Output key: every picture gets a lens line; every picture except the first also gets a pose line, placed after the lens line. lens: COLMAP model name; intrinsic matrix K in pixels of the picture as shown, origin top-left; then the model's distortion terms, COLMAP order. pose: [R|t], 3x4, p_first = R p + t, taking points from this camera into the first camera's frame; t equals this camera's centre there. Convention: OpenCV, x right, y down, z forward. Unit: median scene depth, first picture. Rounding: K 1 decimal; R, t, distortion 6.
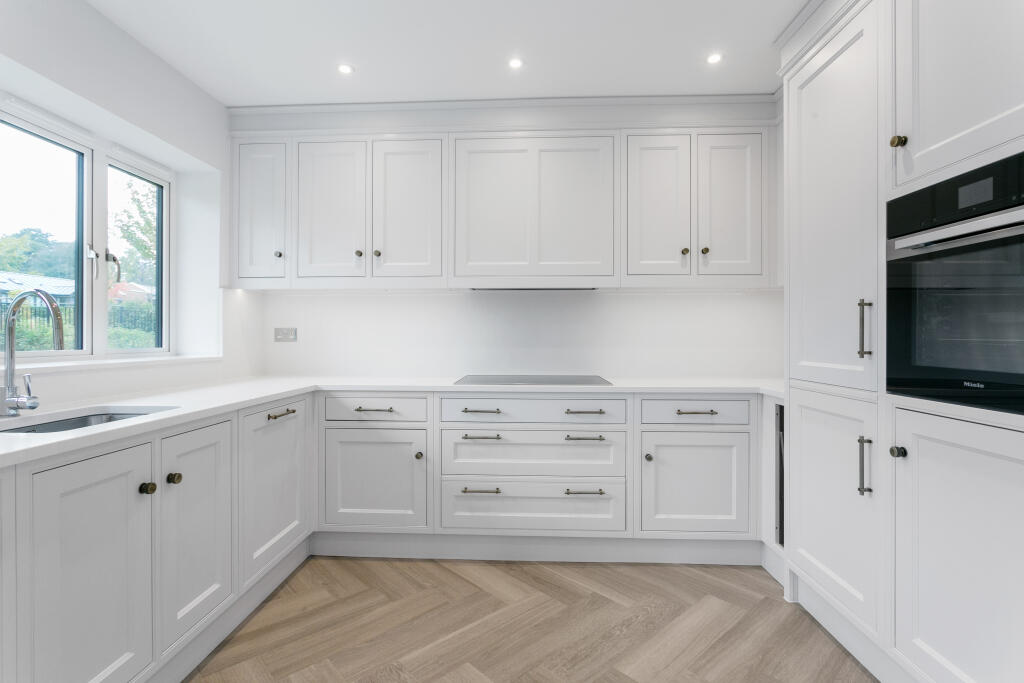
lens RADIAL K [[541.0, 0, 510.1], [0, 541.0, 338.9], [0, 0, 1]] dist [0.000003, 0.000015]
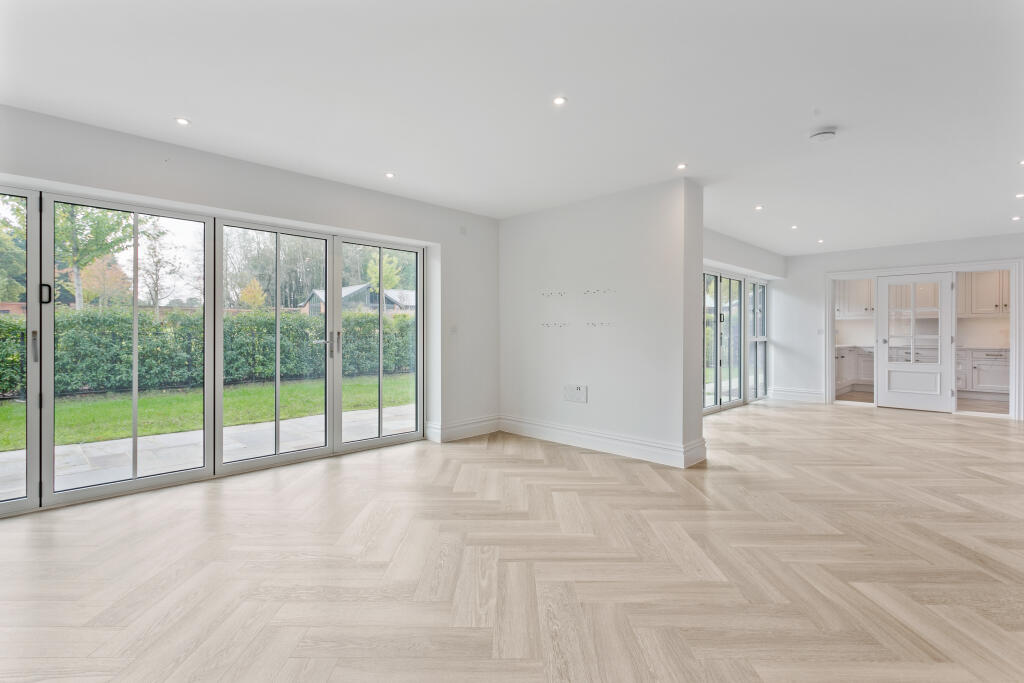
lens RADIAL K [[479.7, 0, 511.9], [0, 479.7, 335.3], [0, 0, 1]] dist [0.002389, 0.003471]
pose [[0.717779, 0.005921, -0.696246, 0.263854], [-0.004340, 0.999982, 0.004030, 0.012121], [0.696258, 0.000129, 0.717792, -3.124704]]
